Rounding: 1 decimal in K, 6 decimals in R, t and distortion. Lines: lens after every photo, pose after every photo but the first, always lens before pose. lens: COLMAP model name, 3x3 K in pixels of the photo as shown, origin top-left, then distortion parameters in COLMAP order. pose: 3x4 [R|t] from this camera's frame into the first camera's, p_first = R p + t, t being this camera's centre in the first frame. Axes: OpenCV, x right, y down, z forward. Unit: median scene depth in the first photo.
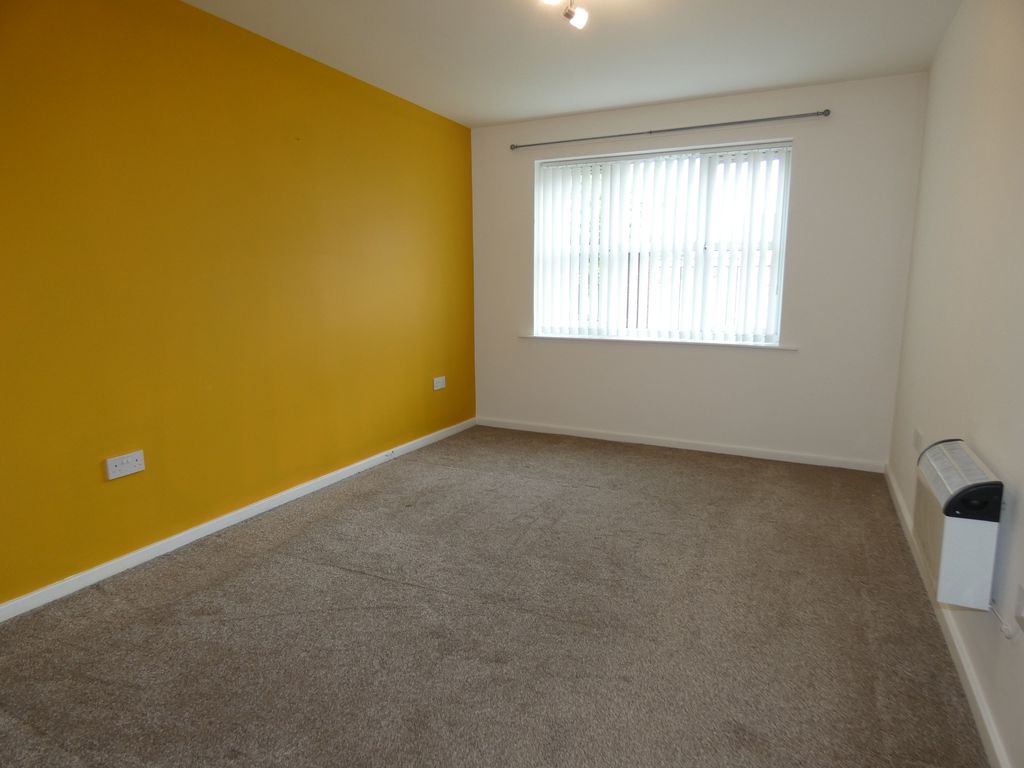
lens RADIAL K [[610.3, 0, 512.0], [0, 610.3, 384.0], [0, 0, 1]] dist [0.002267, 0.000411]
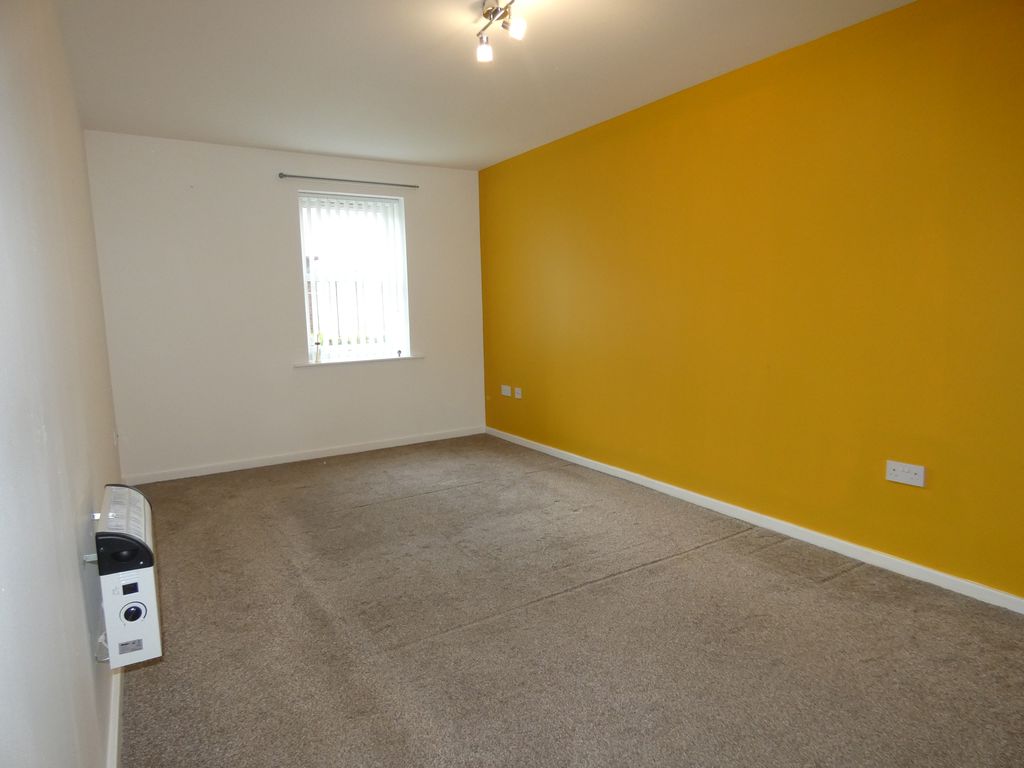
lens RADIAL K [[610.3, 0, 512.0], [0, 610.3, 384.0], [0, 0, 1]] dist [0.002267, 0.000411]
pose [[0.528144, -0.120994, 0.840491, -0.559187], [0.159373, 0.986331, 0.041843, -0.025545], [-0.834065, 0.111852, 0.540208, 0.146434]]
